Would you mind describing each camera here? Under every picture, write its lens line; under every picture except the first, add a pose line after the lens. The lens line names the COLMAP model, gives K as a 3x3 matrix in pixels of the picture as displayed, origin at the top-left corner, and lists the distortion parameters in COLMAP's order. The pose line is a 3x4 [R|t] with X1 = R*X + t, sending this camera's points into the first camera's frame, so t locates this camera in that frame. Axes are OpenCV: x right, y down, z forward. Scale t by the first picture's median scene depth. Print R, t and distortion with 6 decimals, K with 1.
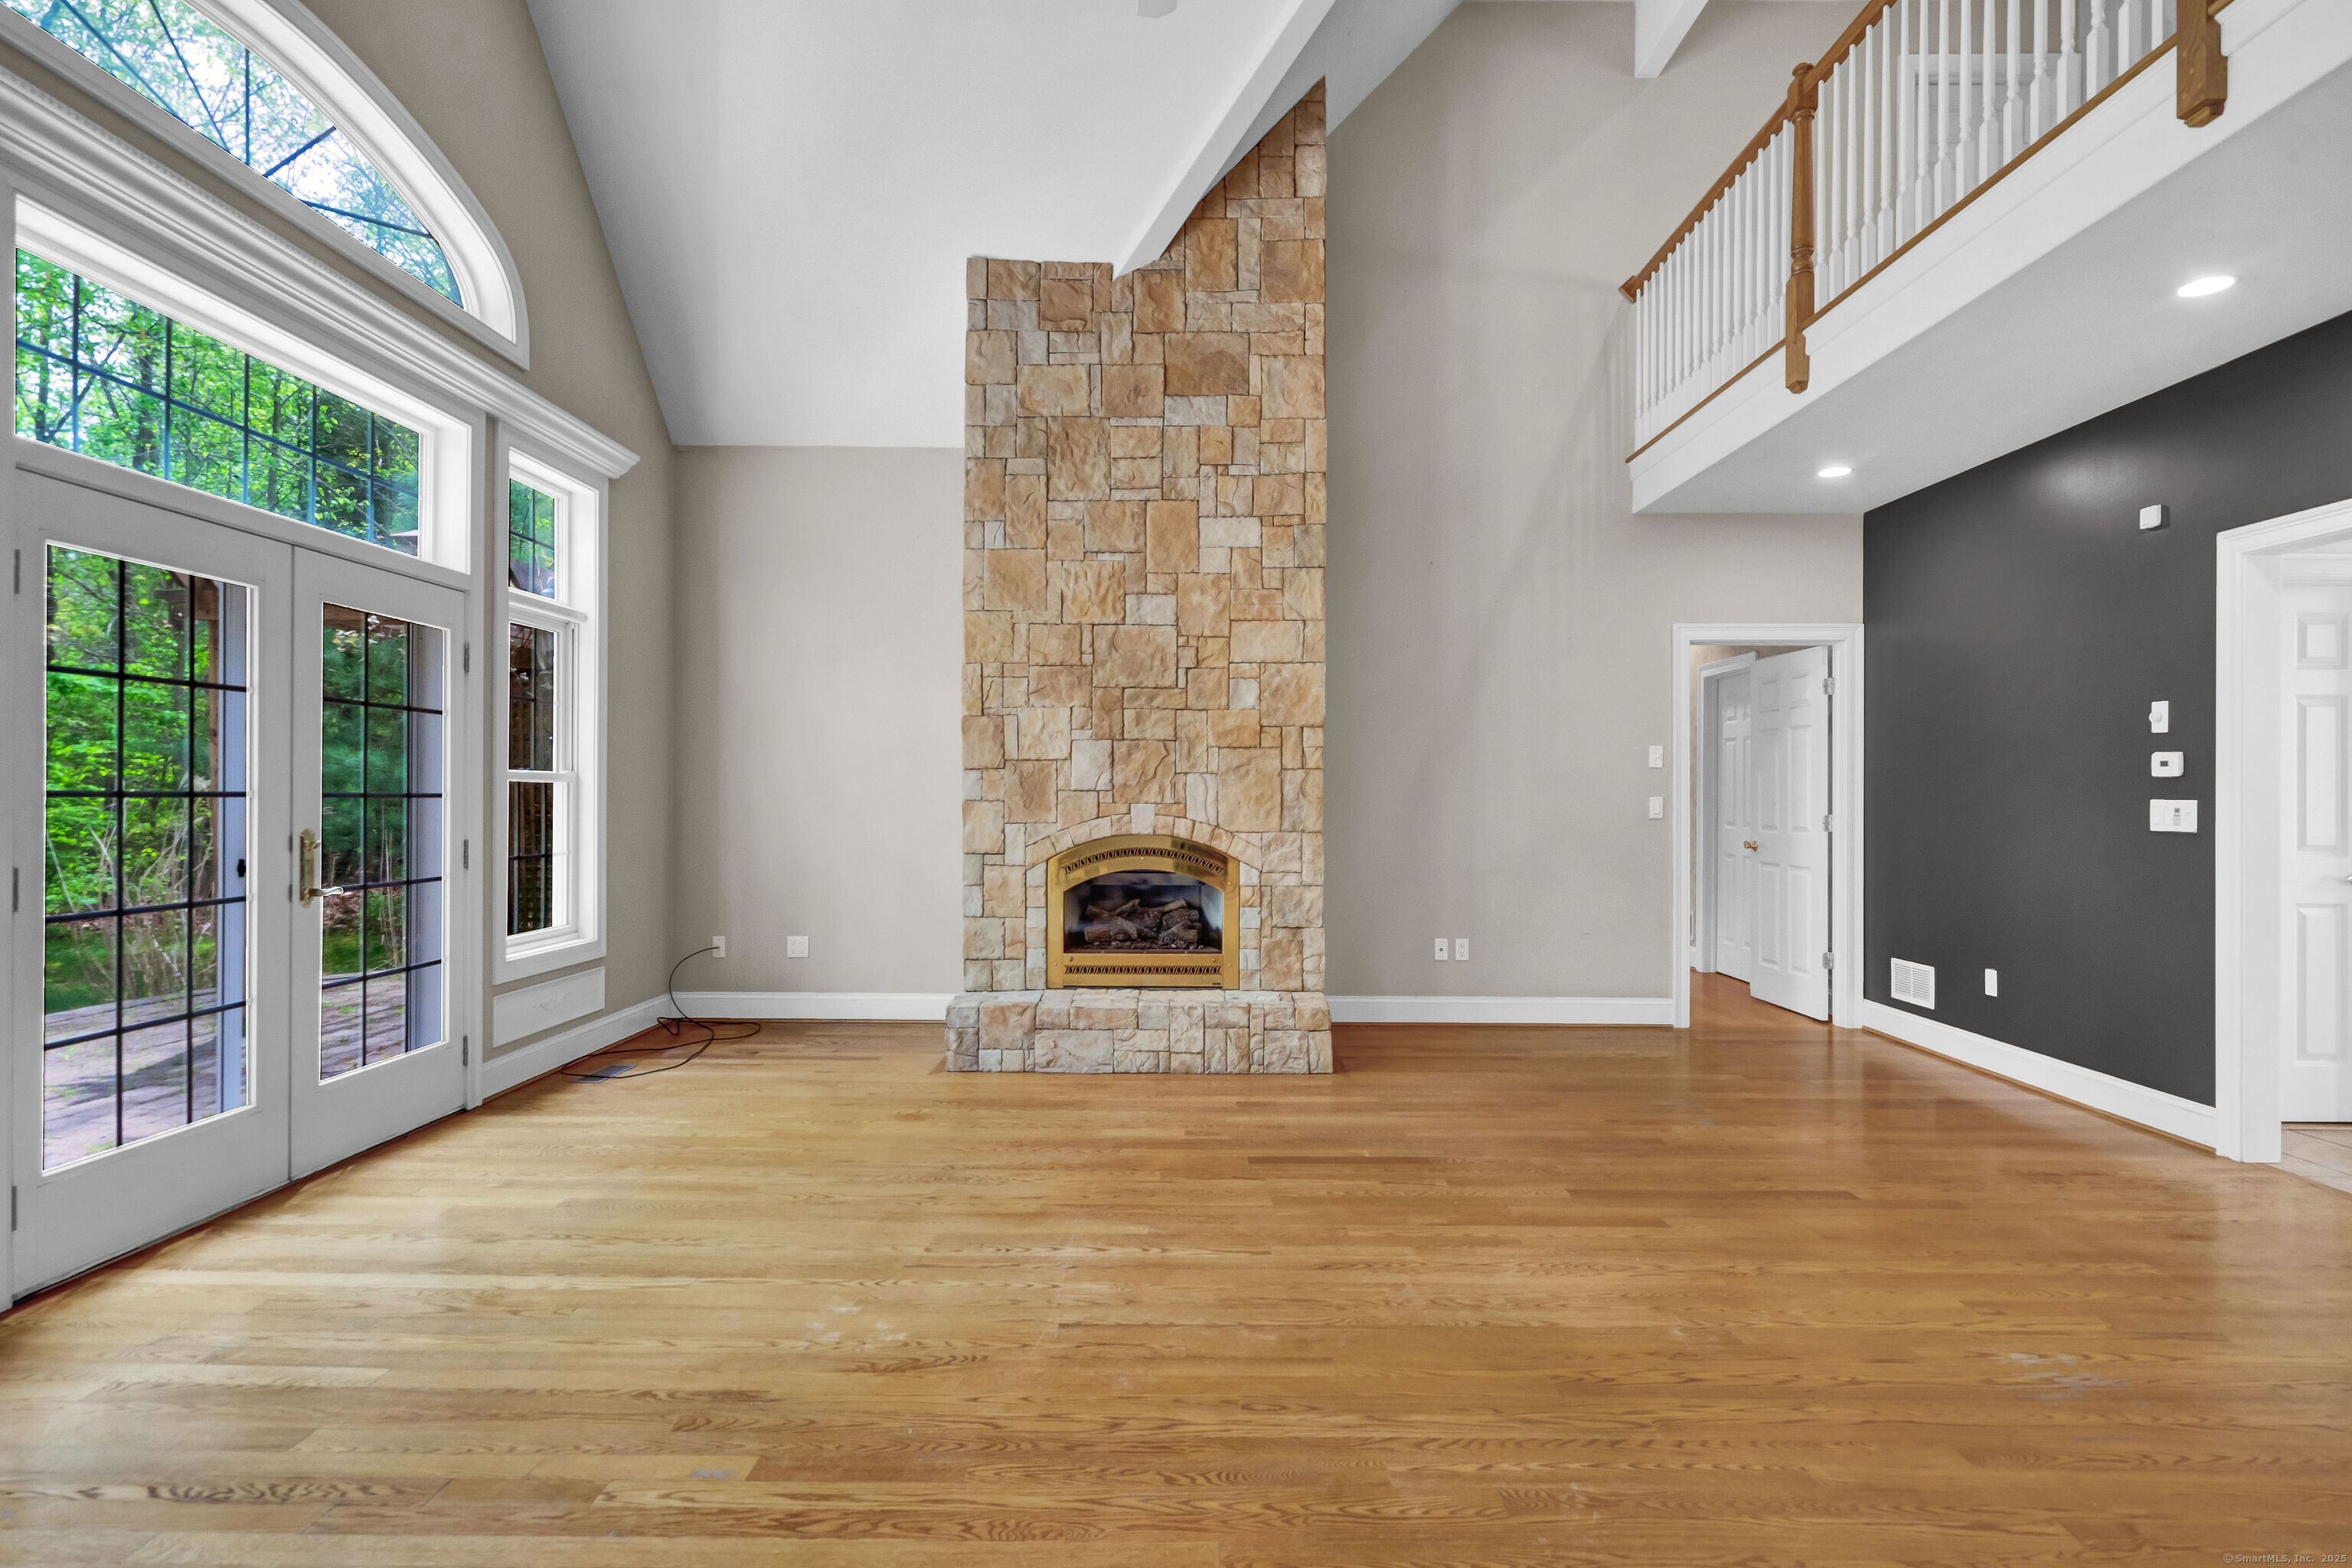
lens RADIAL K [[1214.6, 0, 1175.9], [0, 1214.6, 794.0], [0, 0, 1]] dist [-0.001272, 0.000659]
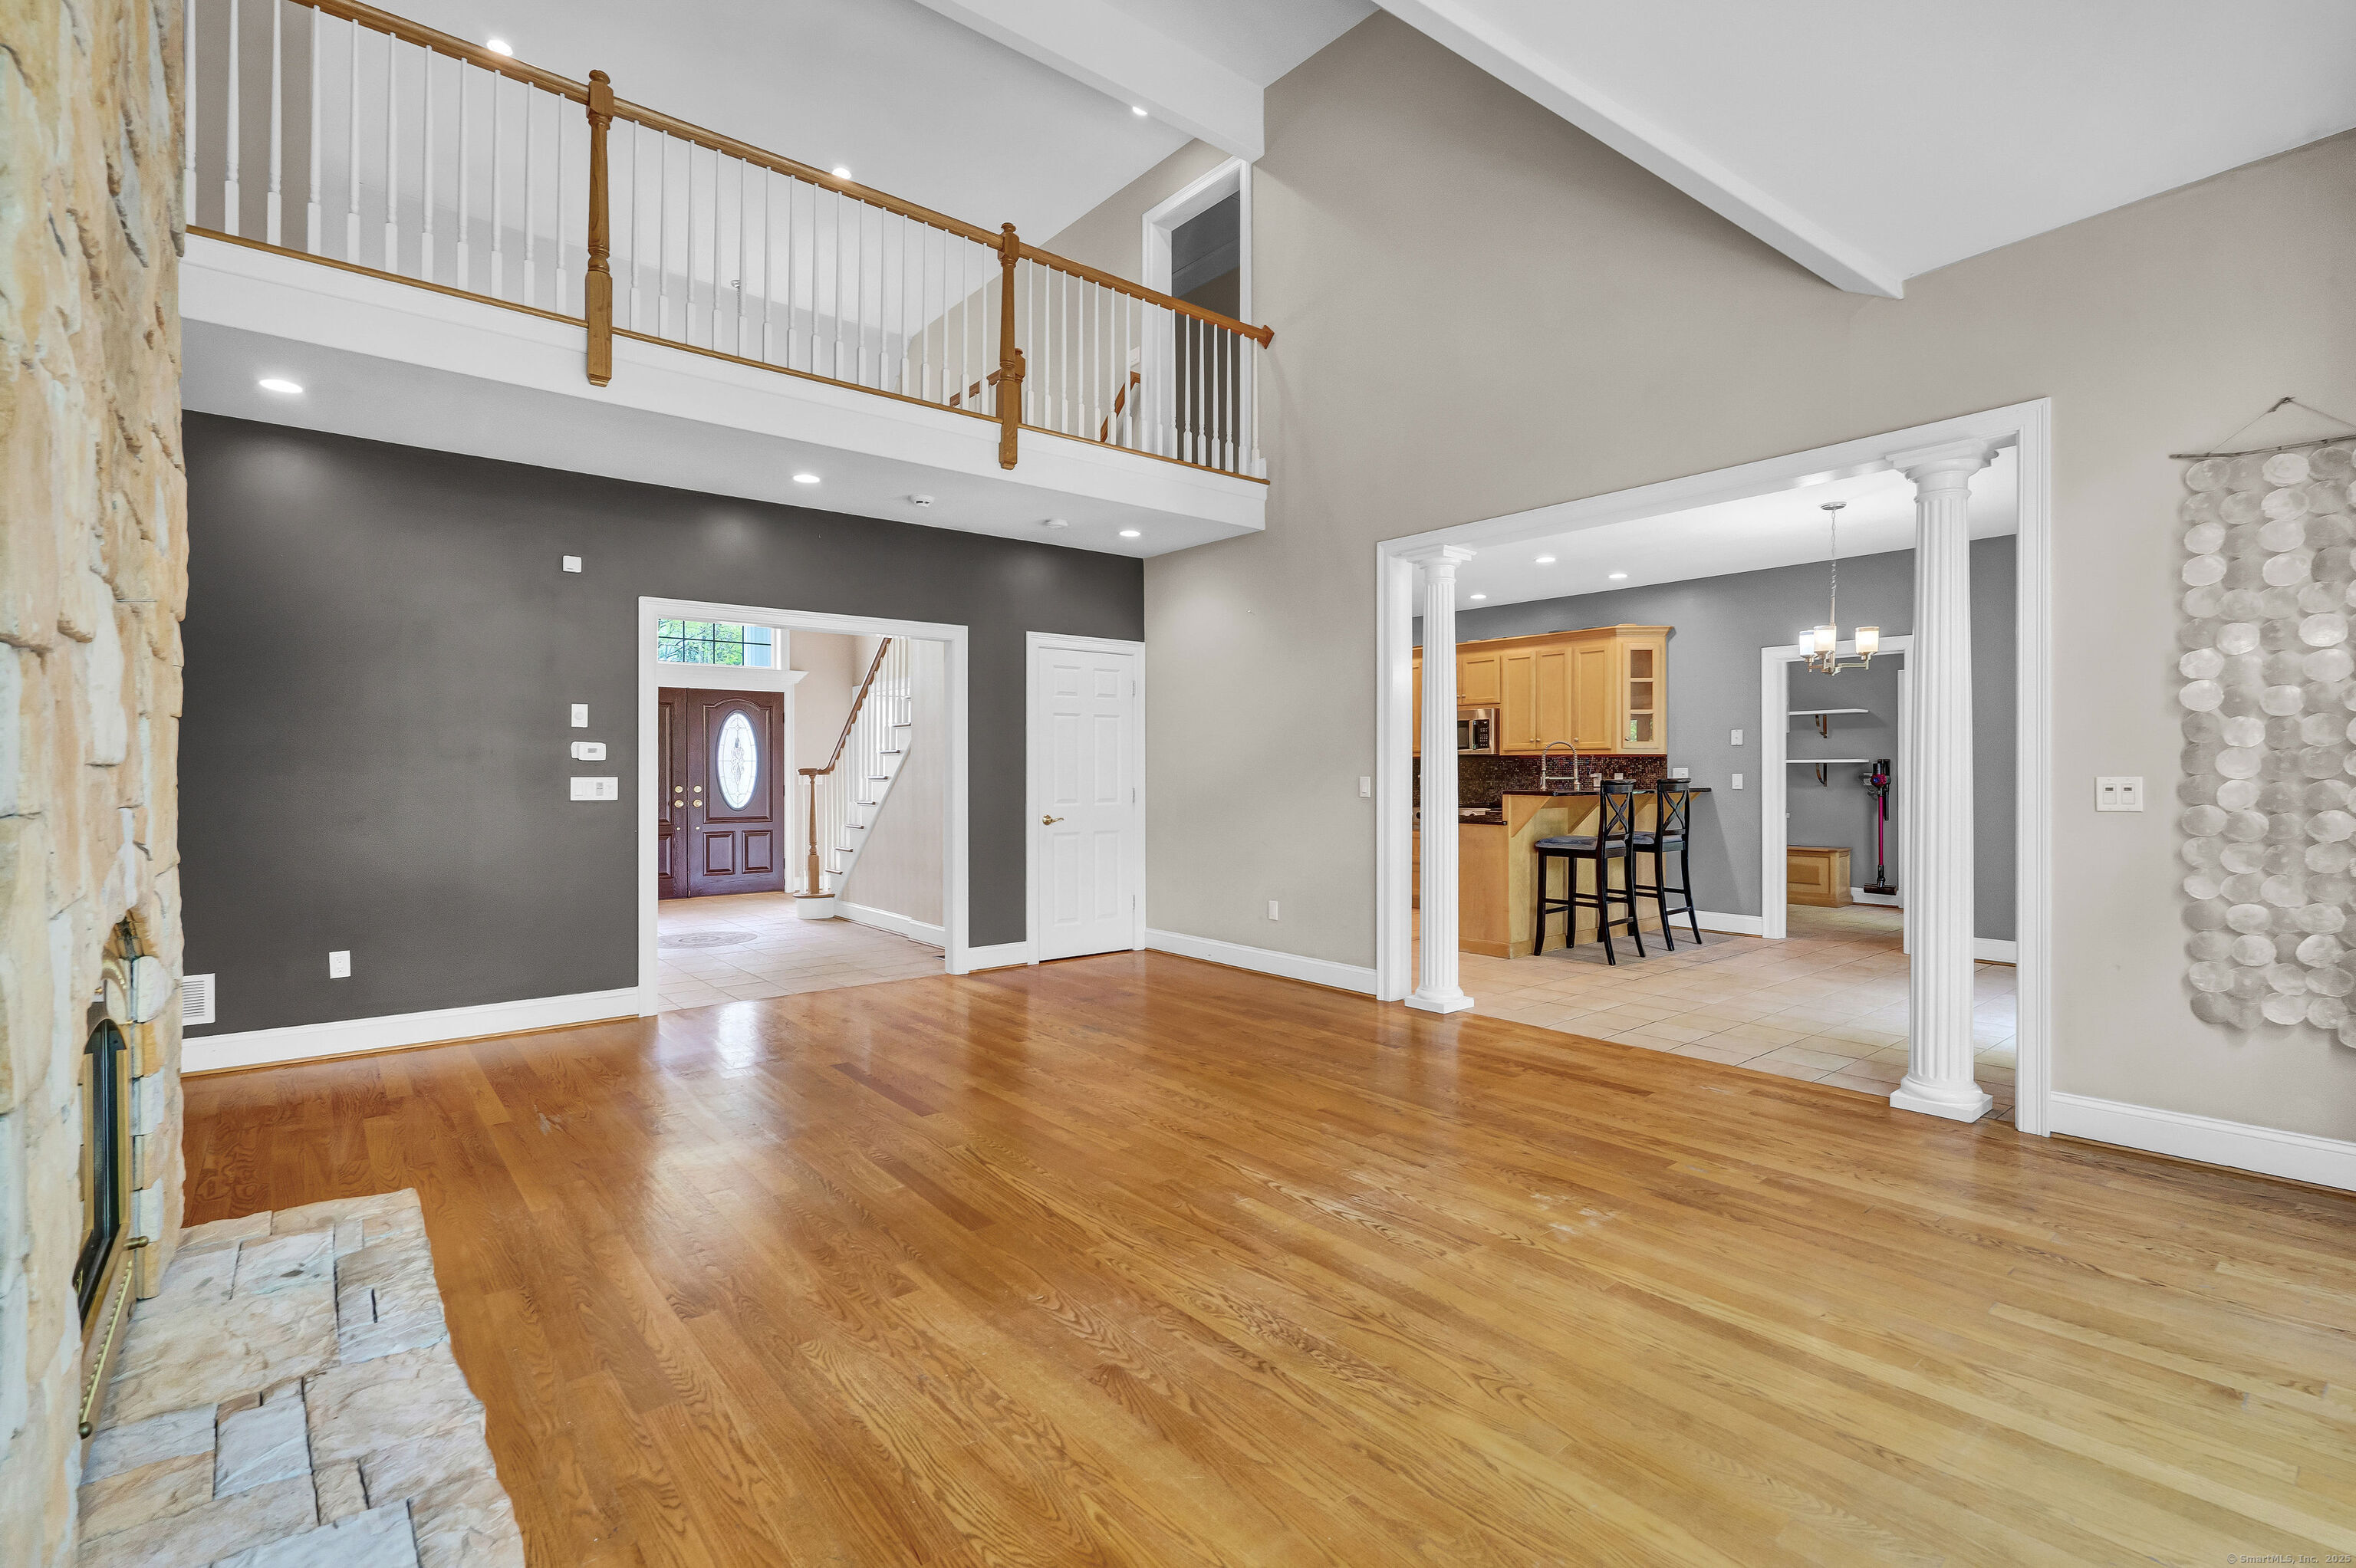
lens RADIAL K [[1076.1, 0, 1189.2], [0, 1076.1, 769.0], [0, 0, 1]] dist [-0.005018, -0.000404]
pose [[-0.653943, 0.001109, 0.756543, -0.750407], [-0.000466, 0.999998, -0.001868, -0.003636], [-0.756544, -0.001574, -0.653941, 1.791710]]
